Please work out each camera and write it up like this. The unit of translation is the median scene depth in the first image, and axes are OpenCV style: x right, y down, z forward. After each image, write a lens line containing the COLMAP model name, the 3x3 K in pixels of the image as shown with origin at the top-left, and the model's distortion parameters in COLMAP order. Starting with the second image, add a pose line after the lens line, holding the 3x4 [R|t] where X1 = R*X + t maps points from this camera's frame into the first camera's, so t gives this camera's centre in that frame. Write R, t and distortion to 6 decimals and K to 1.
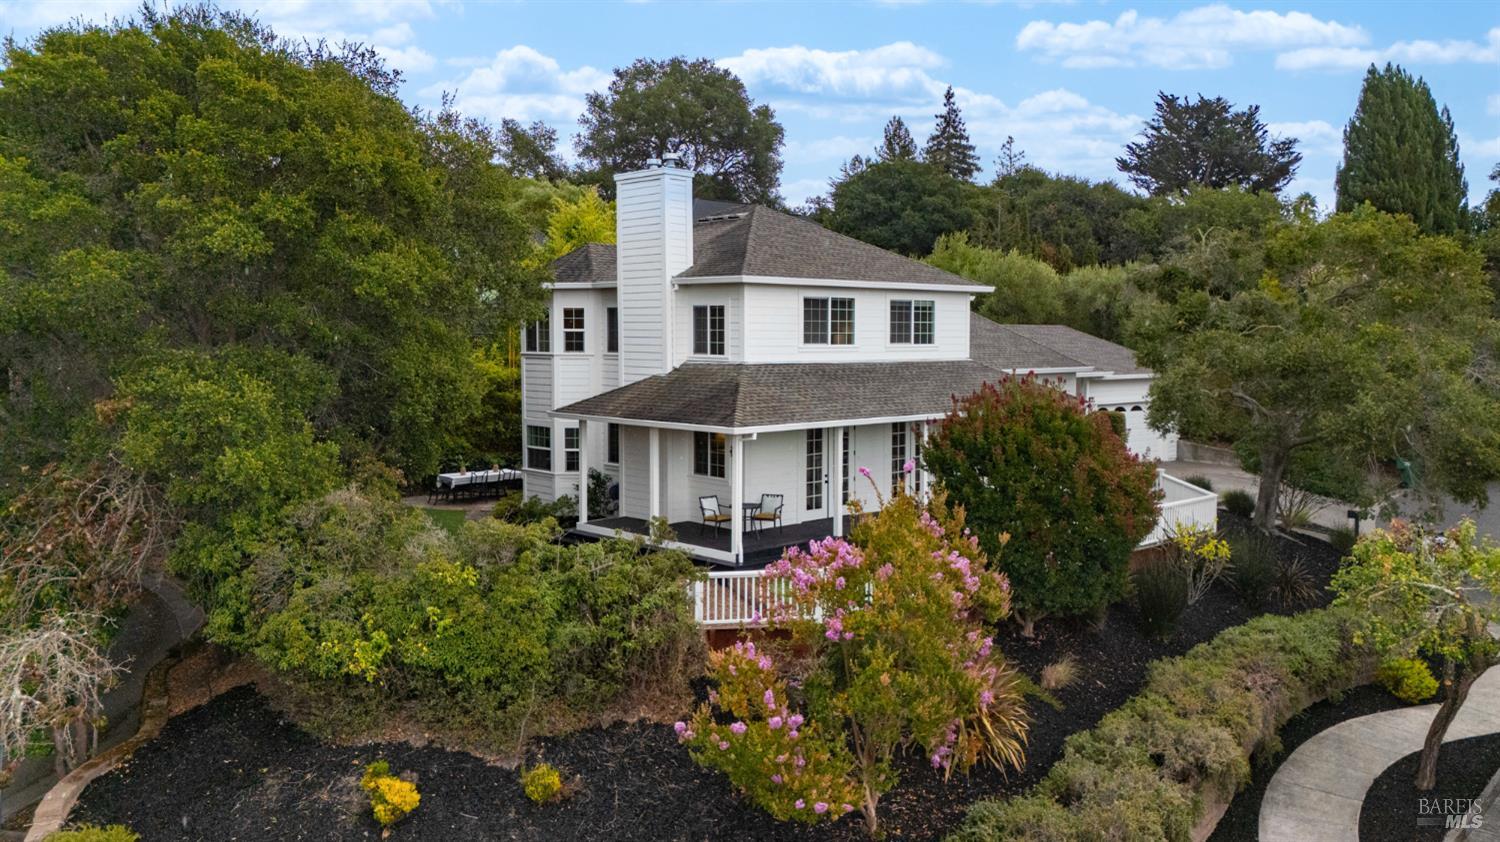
lens RADIAL K [[1193.5, 0, 750.0], [0, 1193.5, 421.0], [0, 0, 1]] dist [0.030078, -0.005847]
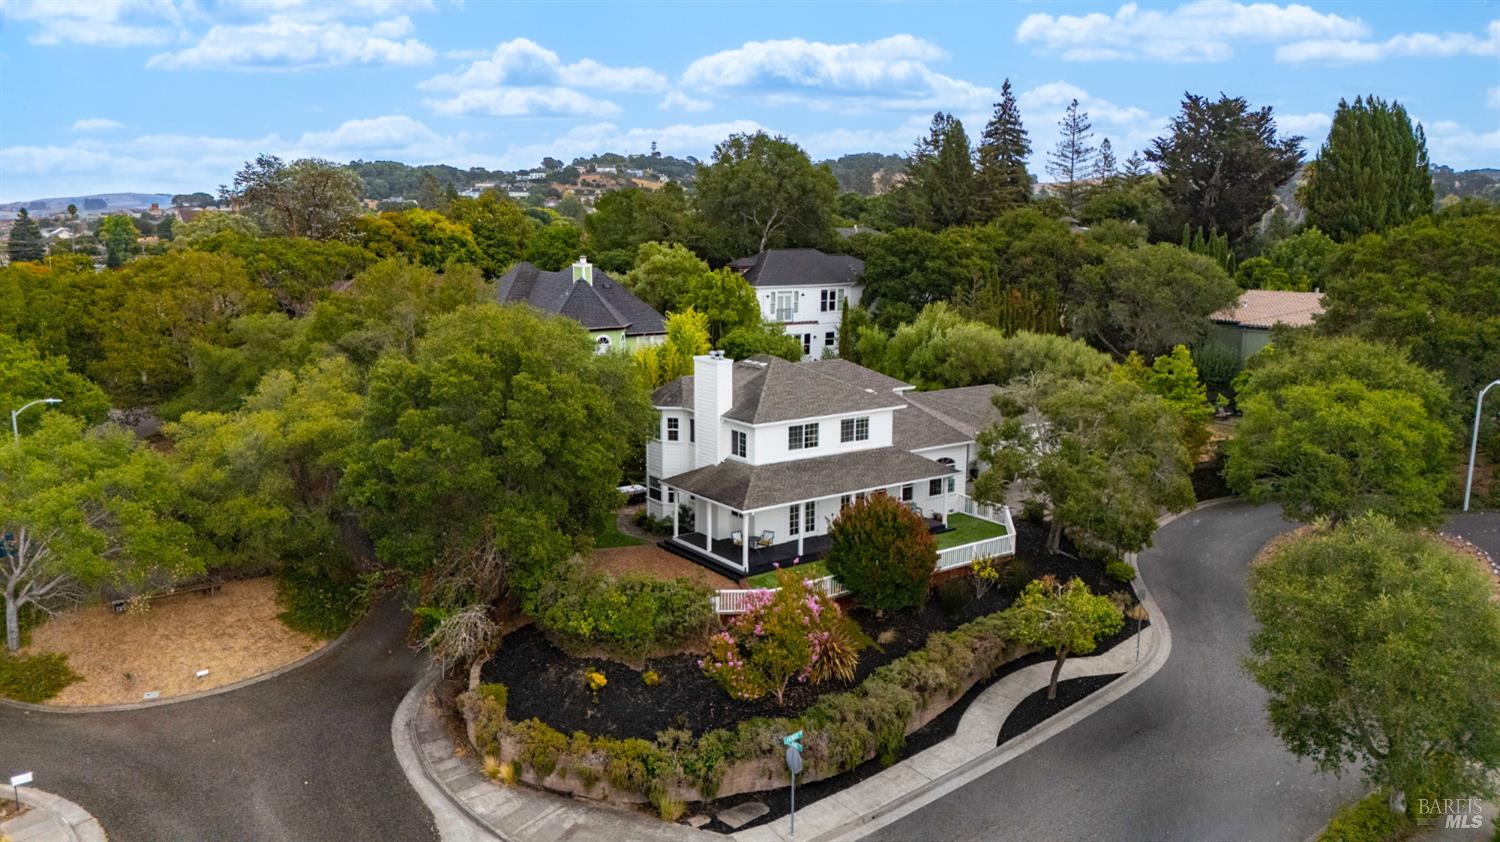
lens RADIAL K [[1097.3, 0, 668.4], [0, 1097.3, 418.0], [0, 0, 1]] dist [0.092283, -0.107028]
pose [[0.984753, 0.020102, -0.172794, 0.154778], [-0.001161, 0.994038, 0.109025, -0.301568], [0.173955, -0.107162, 0.978905, -0.743590]]
